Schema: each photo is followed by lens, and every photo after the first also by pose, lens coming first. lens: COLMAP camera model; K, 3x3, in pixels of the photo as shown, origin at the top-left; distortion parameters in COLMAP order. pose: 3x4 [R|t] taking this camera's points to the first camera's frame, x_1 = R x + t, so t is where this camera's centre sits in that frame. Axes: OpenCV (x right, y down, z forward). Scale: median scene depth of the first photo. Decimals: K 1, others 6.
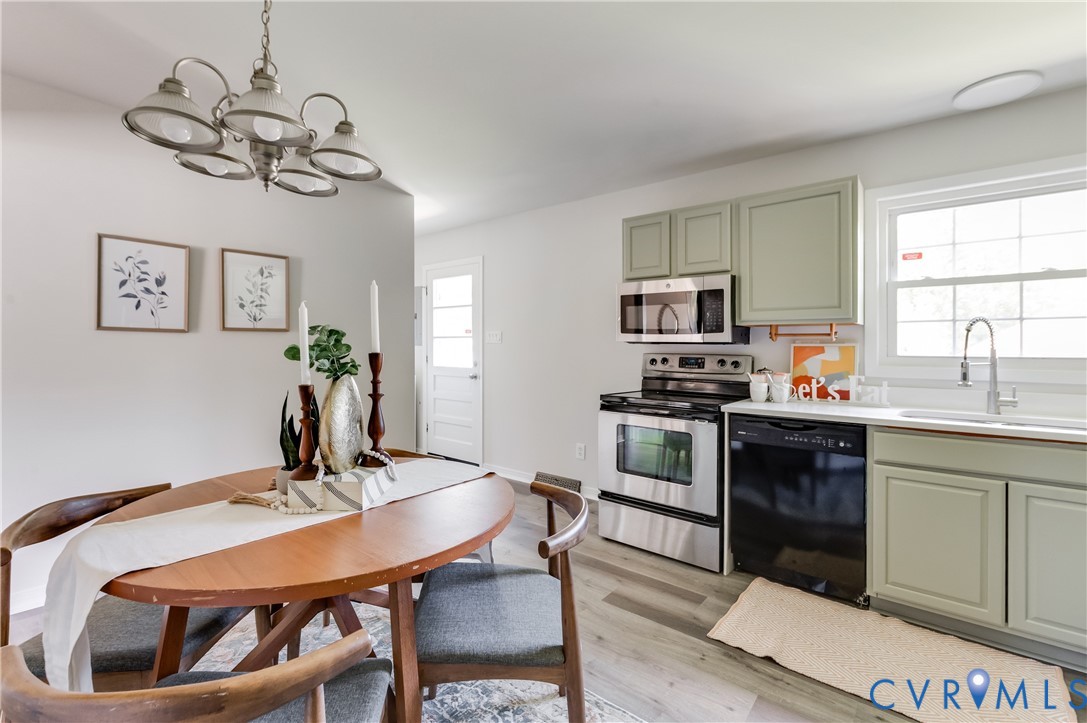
lens RADIAL K [[481.4, 0, 549.7], [0, 481.4, 362.4], [0, 0, 1]] dist [-0.004100, 0.000832]
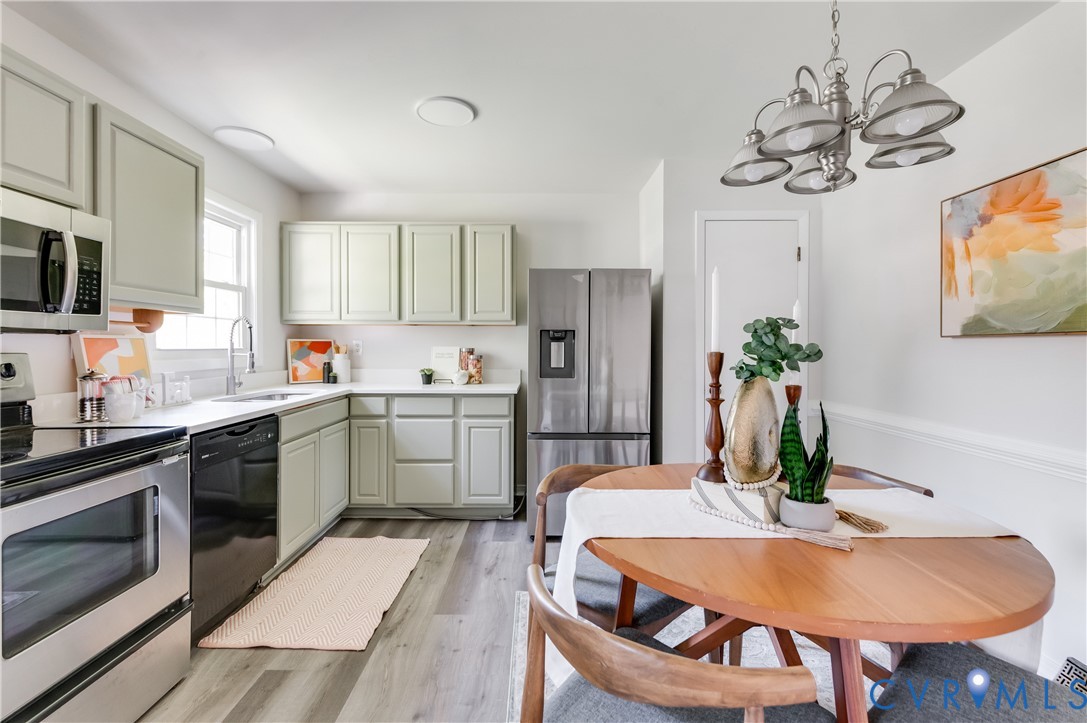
lens RADIAL K [[481.4, 0, 550.9], [0, 481.4, 354.7], [0, 0, 1]] dist [-0.004100, 0.000832]
pose [[-0.629181, -0.025157, 0.776852, -0.452113], [0.014316, 0.998931, 0.043943, -0.030913], [-0.777127, 0.038769, -0.628148, 0.941678]]
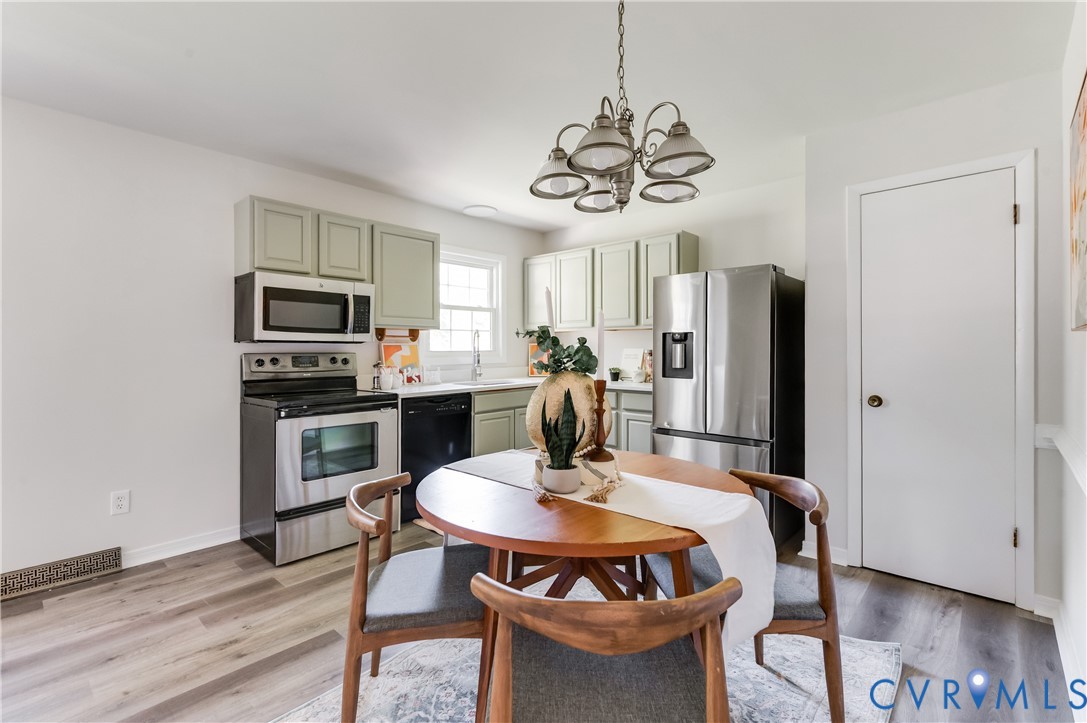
lens RADIAL K [[497.7, 0, 544.1], [0, 497.7, 356.8], [0, 0, 1]] dist [-0.004683, -0.000079]
pose [[0.065907, -0.027128, 0.997457, -0.813028], [0.033825, 0.999117, 0.024938, -0.021202], [-0.997252, 0.032096, 0.066767, 0.497891]]
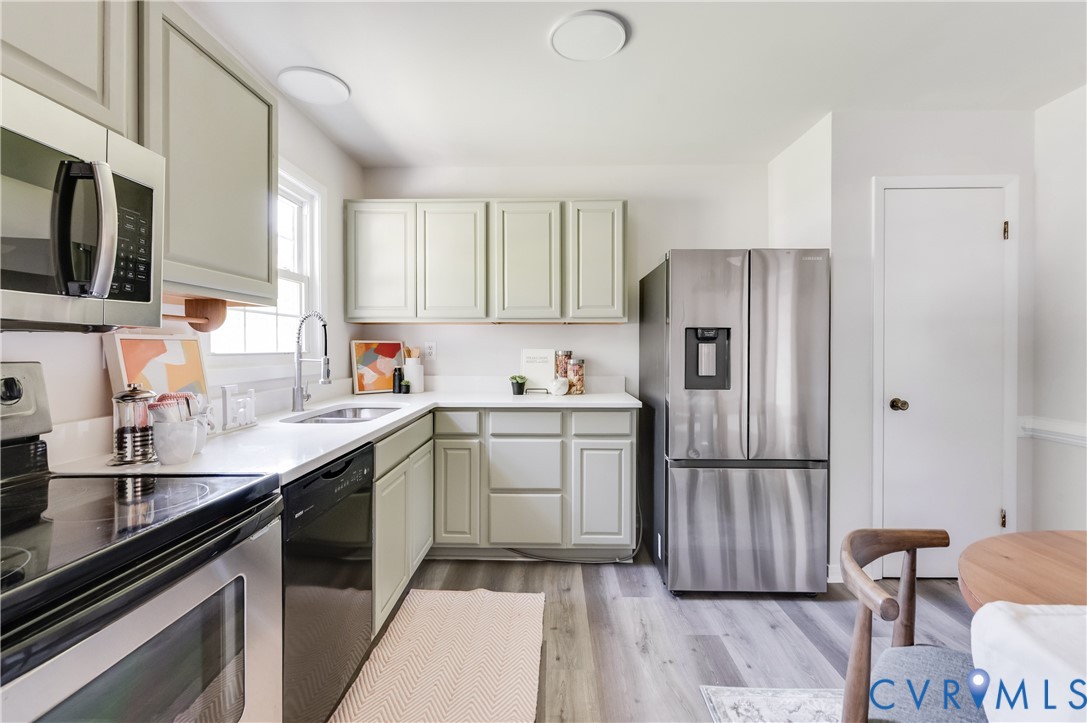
lens RADIAL K [[481.4, 0, 551.4], [0, 481.4, 354.9], [0, 0, 1]] dist [-0.004100, 0.000832]
pose [[-0.610183, -0.021736, 0.791962, -0.127335], [0.017175, 0.999026, 0.040651, -0.030118], [-0.792074, 0.038406, -0.609216, 0.982506]]
